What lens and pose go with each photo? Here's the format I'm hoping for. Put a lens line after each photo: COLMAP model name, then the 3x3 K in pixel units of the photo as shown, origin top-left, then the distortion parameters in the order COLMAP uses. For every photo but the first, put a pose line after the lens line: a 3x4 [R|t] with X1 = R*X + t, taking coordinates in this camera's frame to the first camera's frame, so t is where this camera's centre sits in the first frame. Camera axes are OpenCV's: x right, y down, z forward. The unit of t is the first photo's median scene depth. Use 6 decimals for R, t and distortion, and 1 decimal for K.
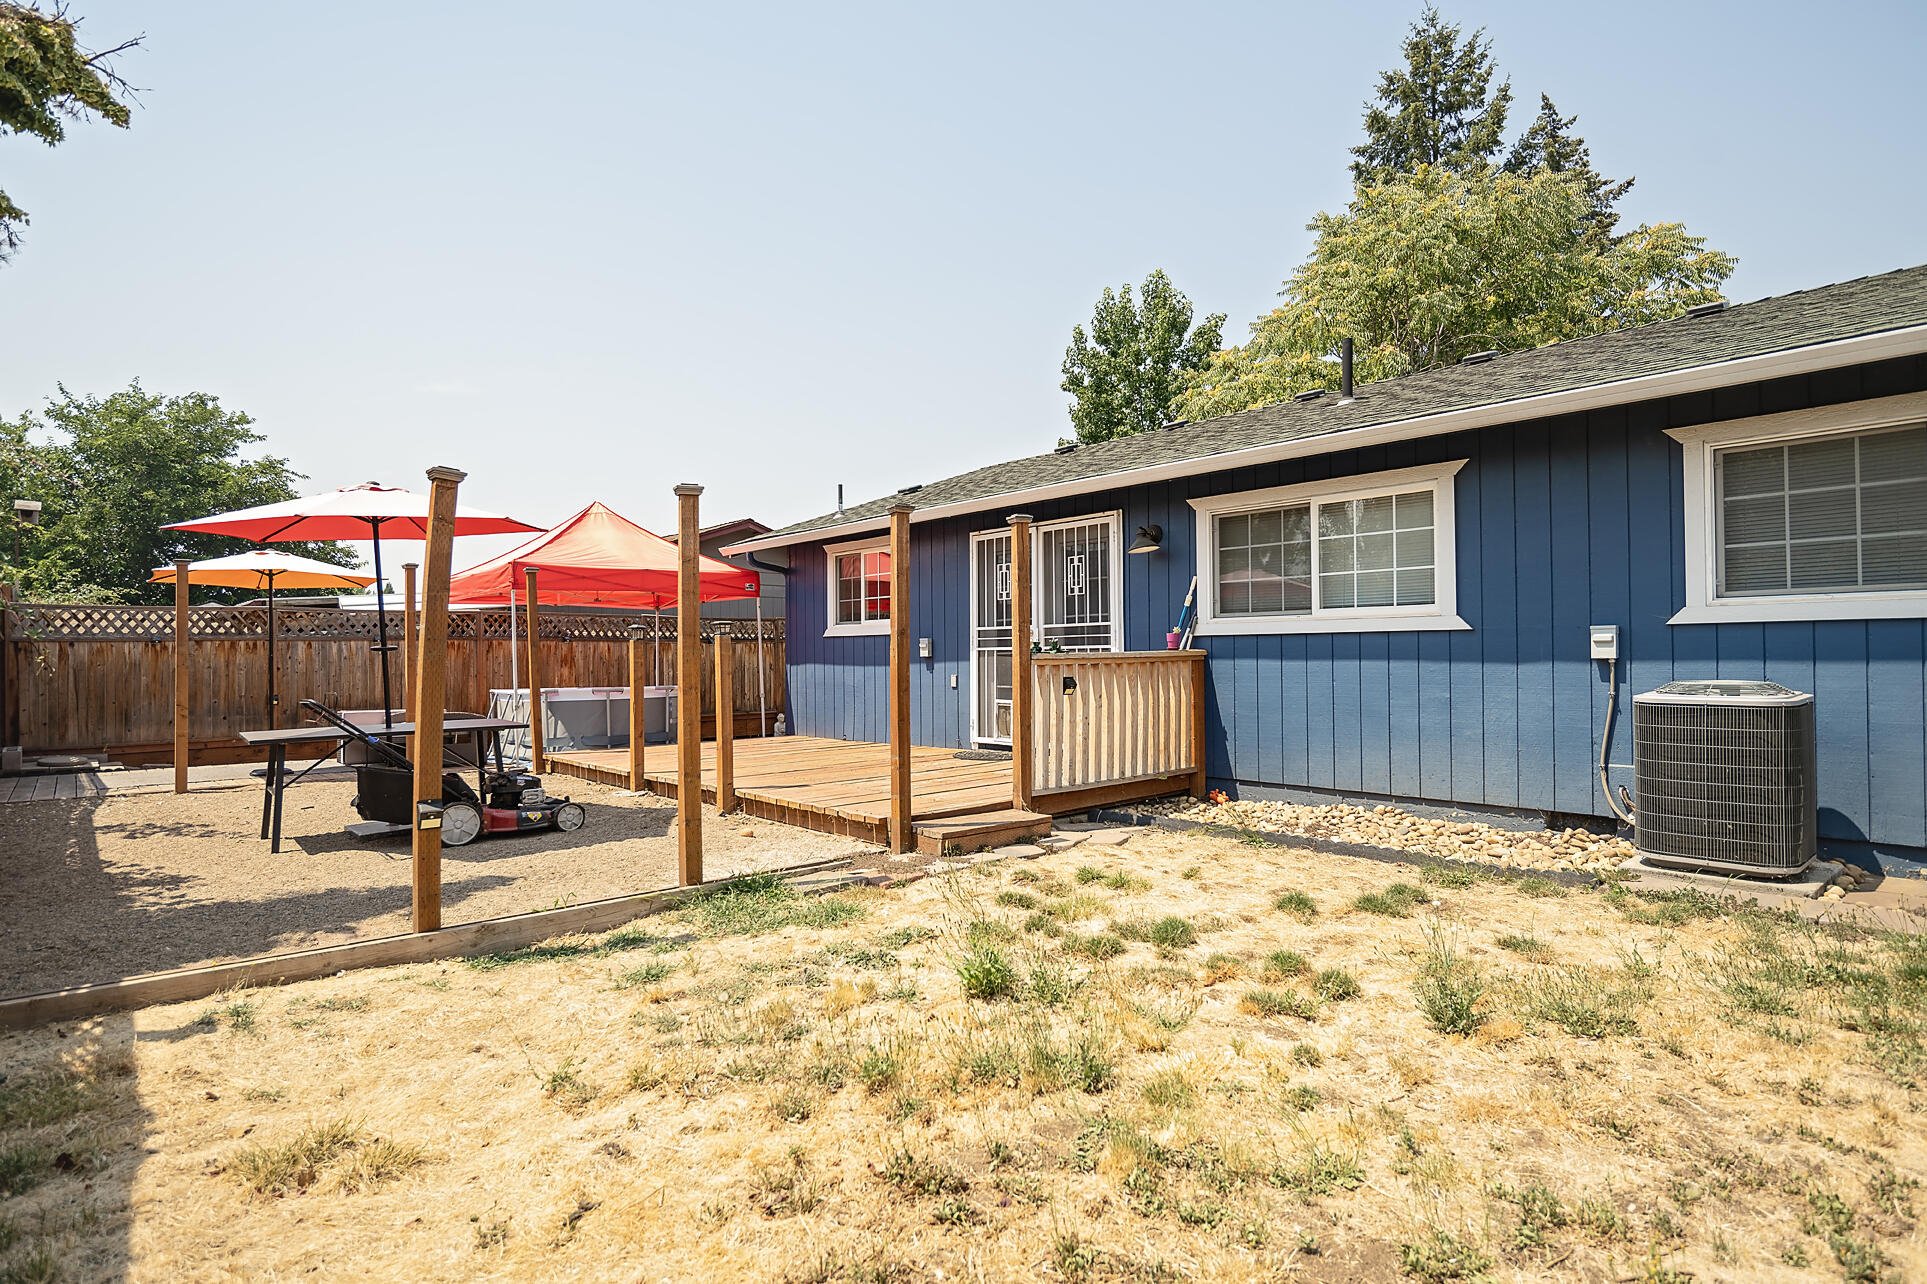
lens RADIAL K [[1003.0, 0, 963.5], [0, 1003.0, 642.0], [0, 0, 1]] dist [-0.001400, 0.000387]
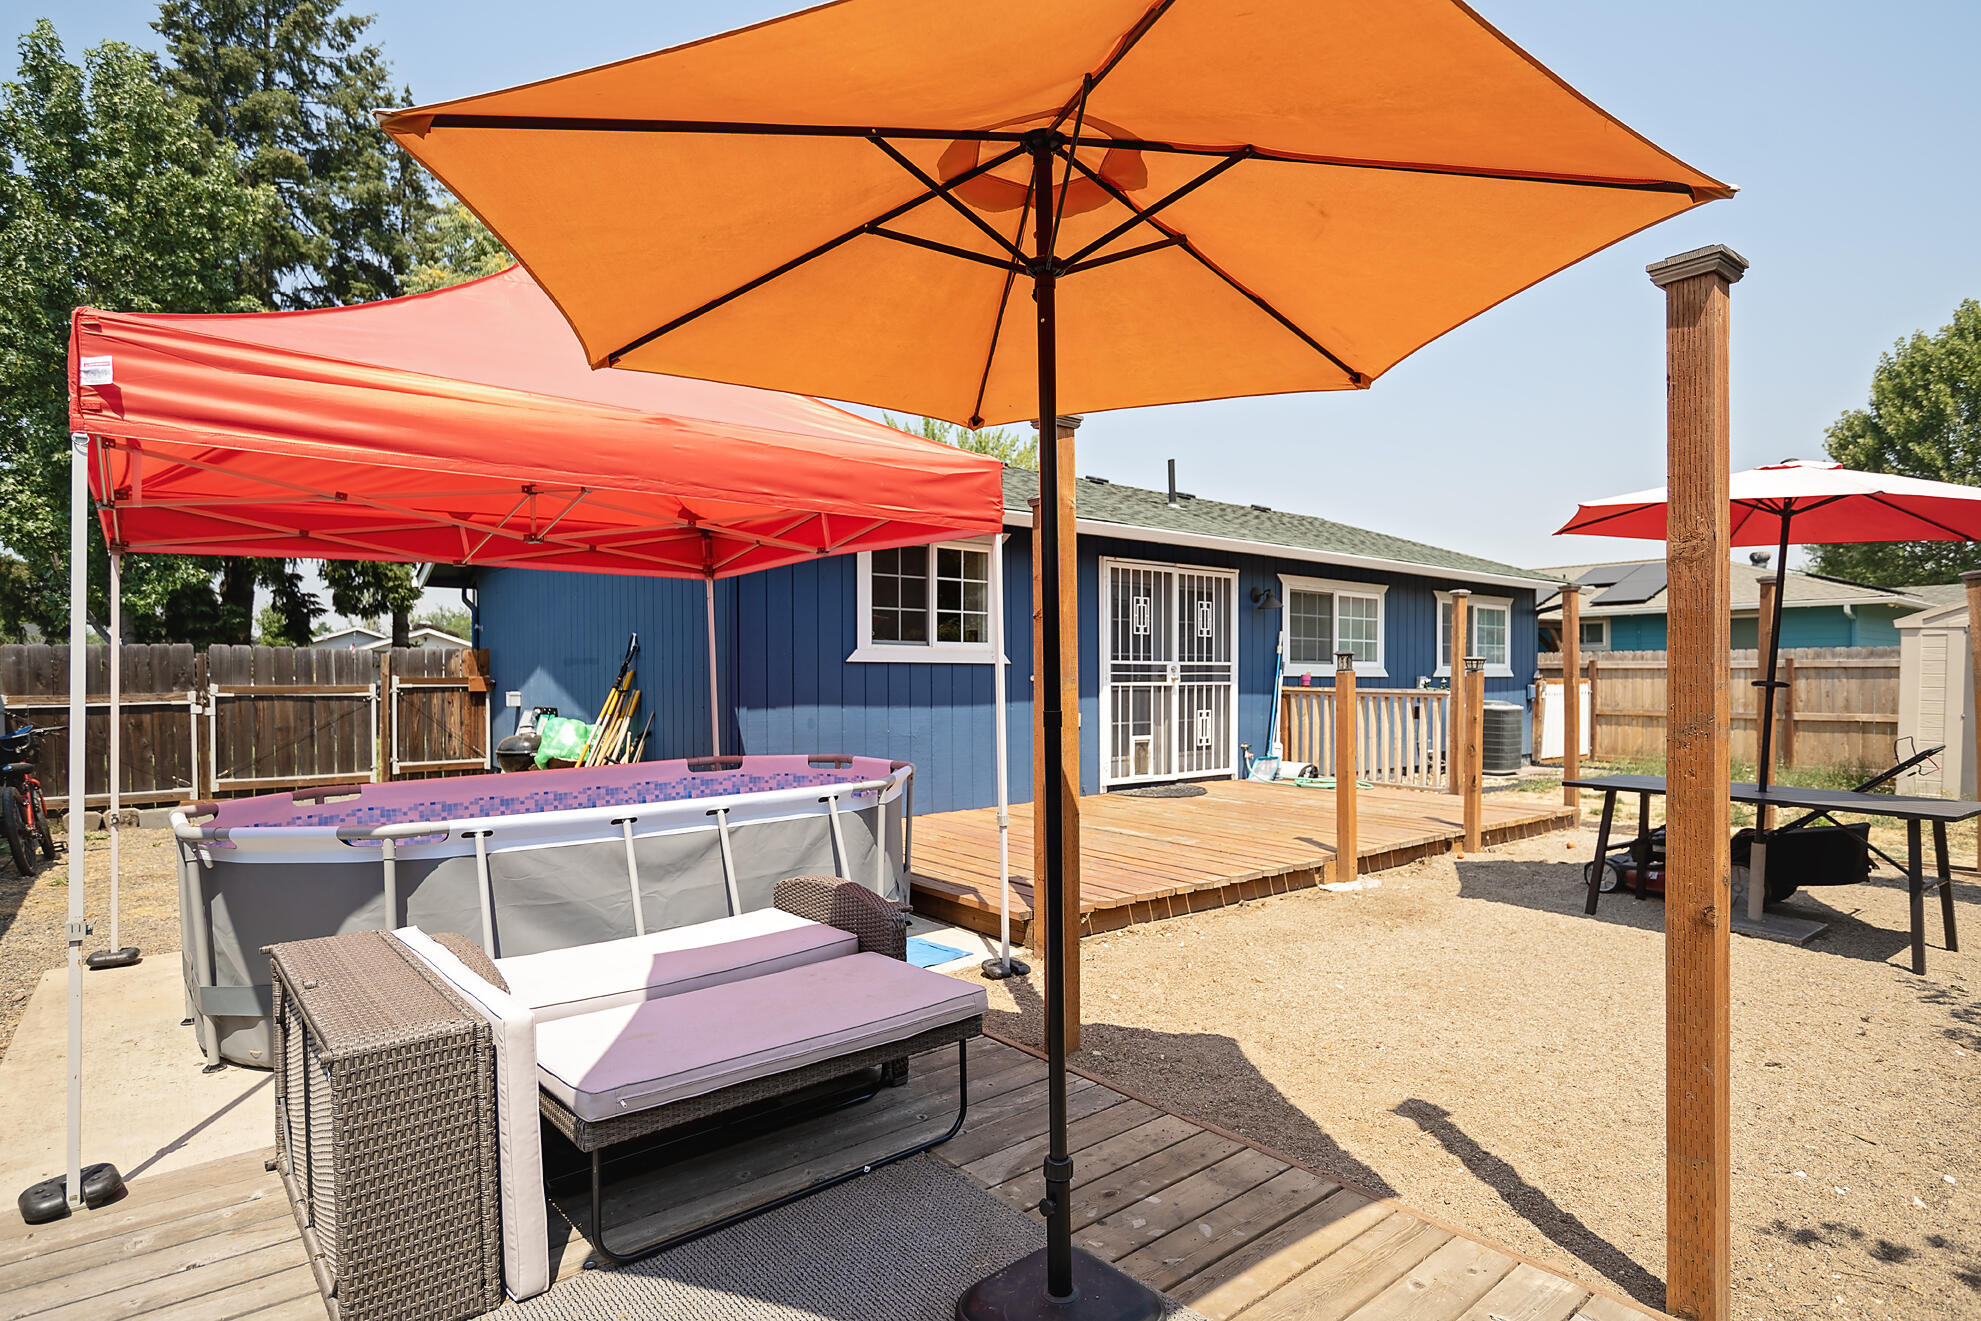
lens RADIAL K [[1030.7, 0, 992.7], [0, 1030.7, 679.1], [0, 0, 1]] dist [-0.002667, 0.000162]
pose [[0.037627, 0.015119, 0.999177, -0.777391], [-0.007612, 0.999861, -0.014842, 0.014395], [-0.999263, -0.007047, 0.037737, 0.888904]]
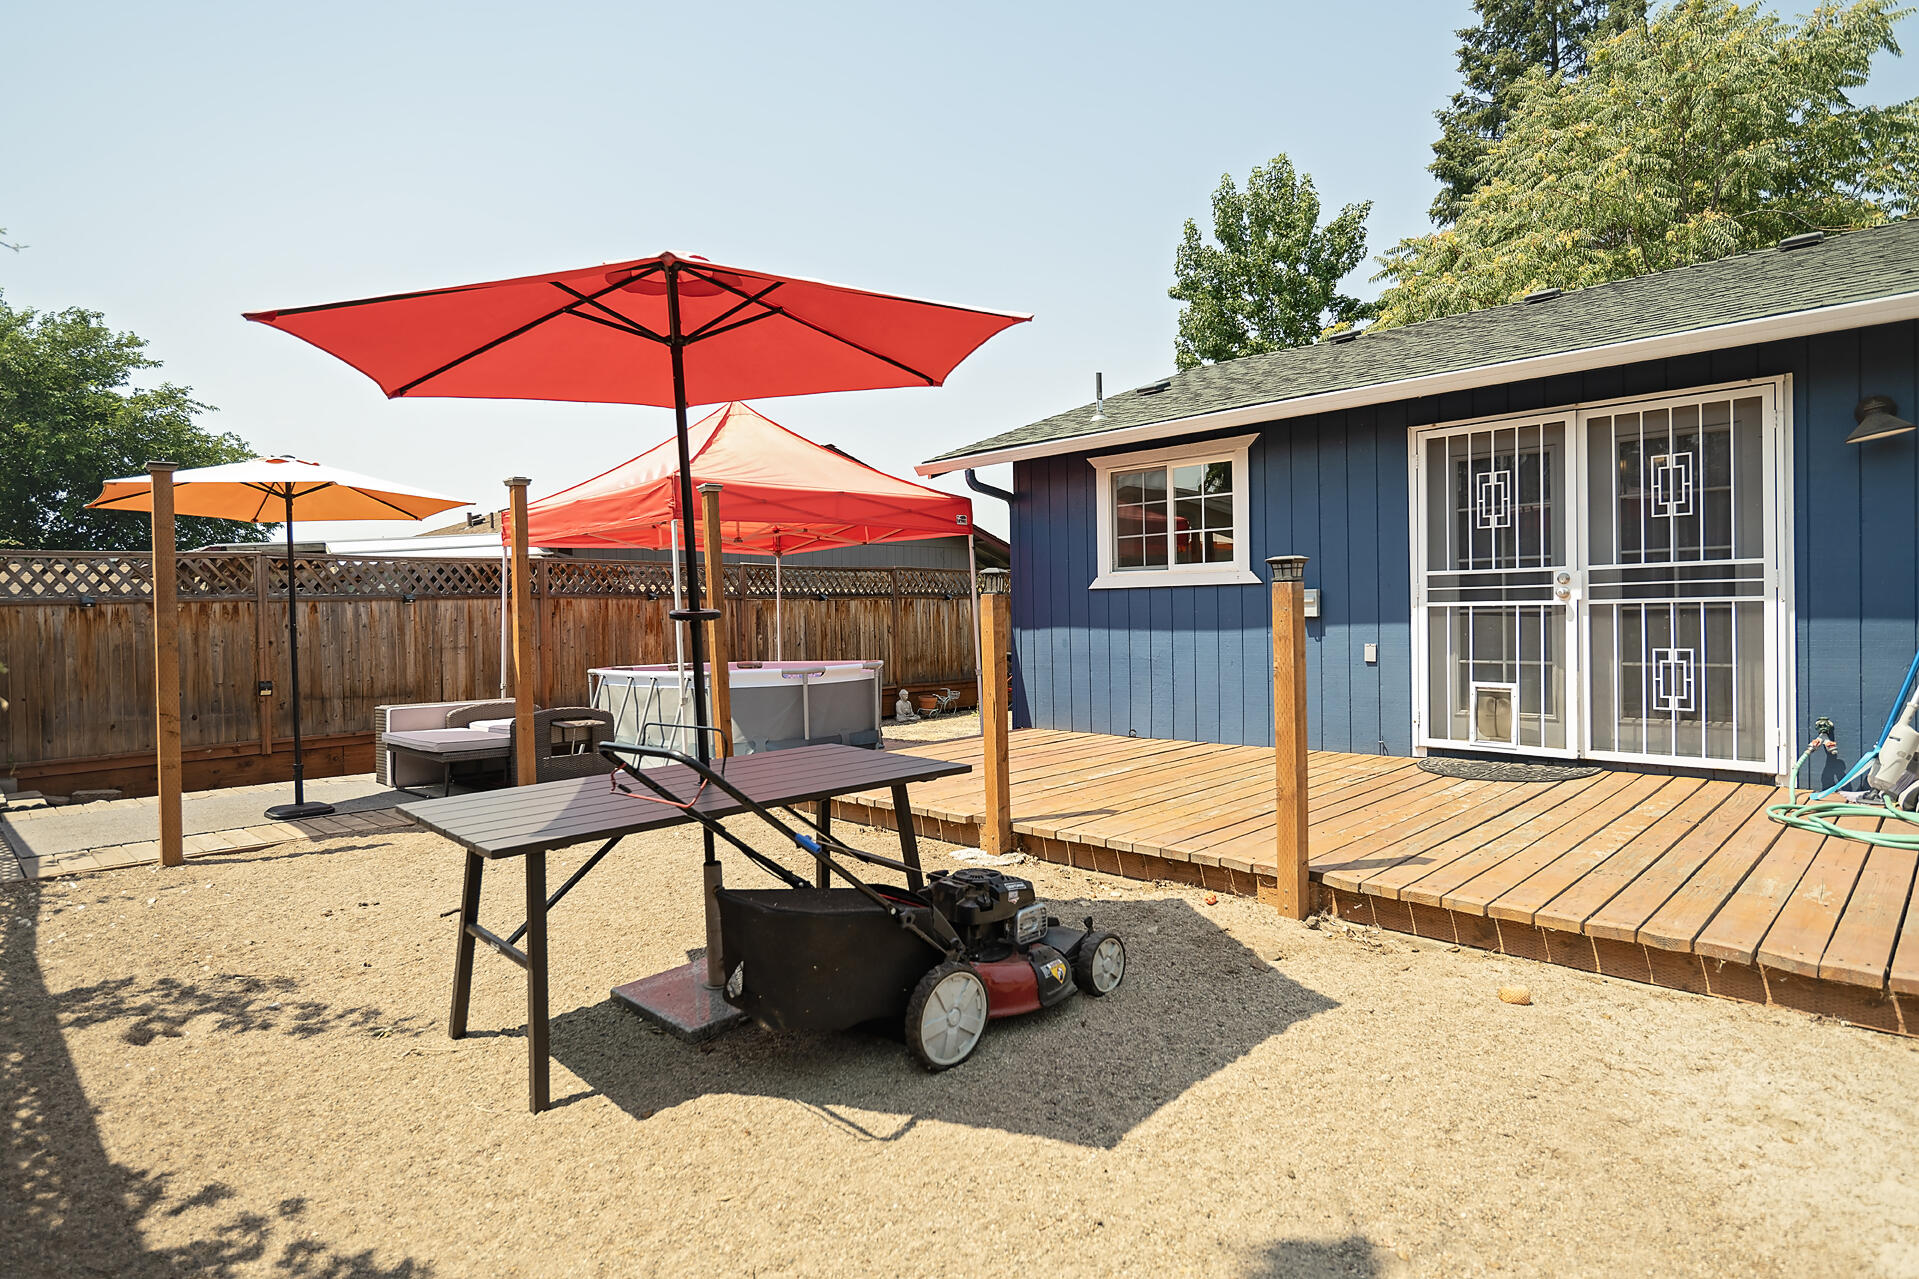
lens RADIAL K [[1035.3, 0, 964.8], [0, 1035.3, 615.7], [0, 0, 1]] dist [0.002064, -0.000683]
pose [[0.998016, -0.010103, 0.062138, -0.272885], [0.008973, 0.999790, 0.018424, -0.000765], [-0.062311, -0.017830, 0.997897, 0.284341]]
